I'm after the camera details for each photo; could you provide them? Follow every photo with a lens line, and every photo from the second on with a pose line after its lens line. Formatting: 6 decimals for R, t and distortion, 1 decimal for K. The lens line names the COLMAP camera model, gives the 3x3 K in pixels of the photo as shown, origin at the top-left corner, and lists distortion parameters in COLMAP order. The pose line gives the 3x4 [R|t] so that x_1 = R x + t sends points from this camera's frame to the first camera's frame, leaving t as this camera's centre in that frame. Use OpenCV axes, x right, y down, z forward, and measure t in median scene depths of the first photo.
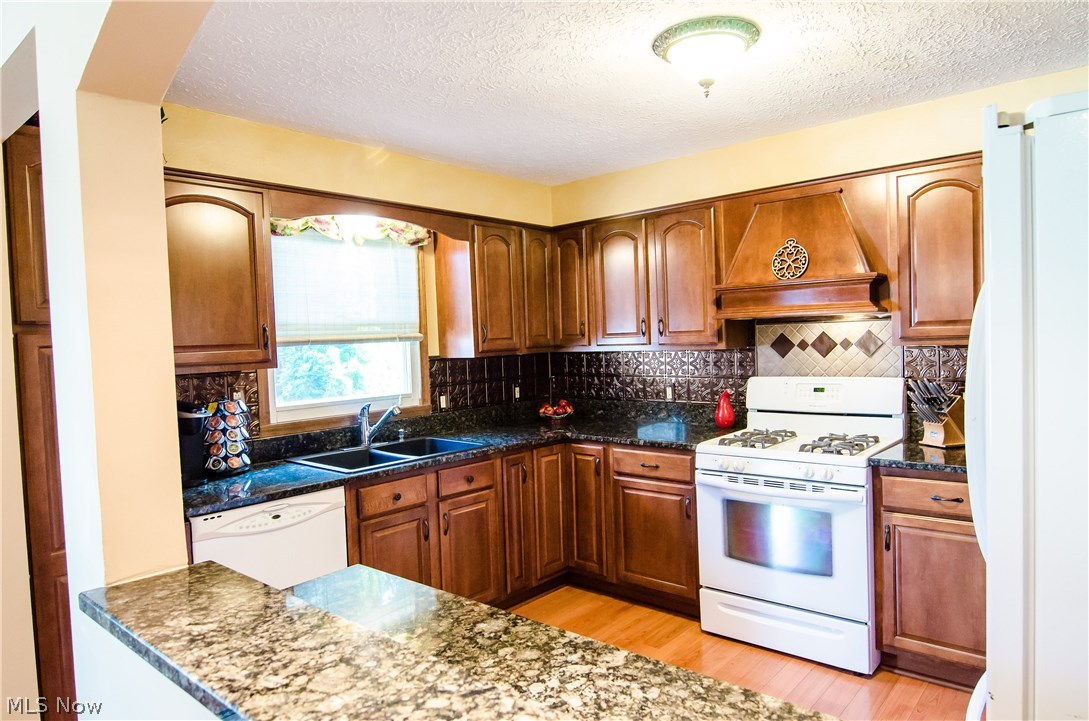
lens RADIAL K [[688.3, 0, 544.5], [0, 688.3, 360.5], [0, 0, 1]] dist [0.036805, -0.000070]
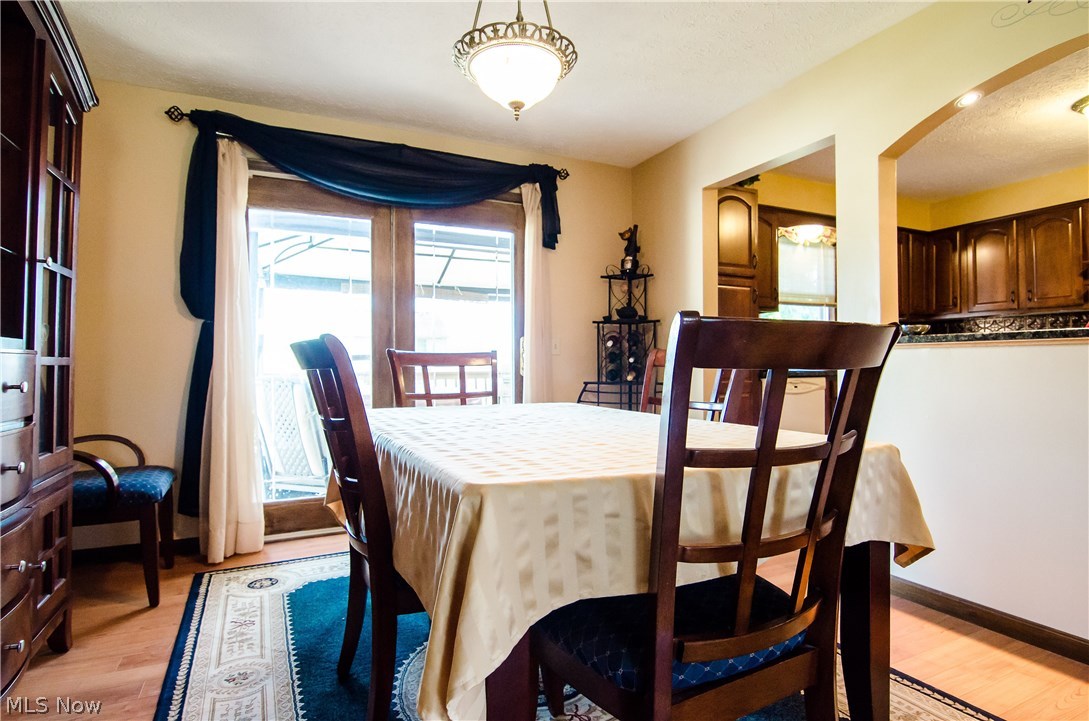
lens RADIAL K [[573.6, 0, 544.5], [0, 573.6, 360.5], [0, 0, 1]] dist [0.000482, -0.015911]
pose [[0.918155, 0.027770, -0.395246, -0.283394], [-0.040169, 0.998925, -0.023127, 0.154112], [0.394179, 0.037111, 0.918284, -0.458102]]
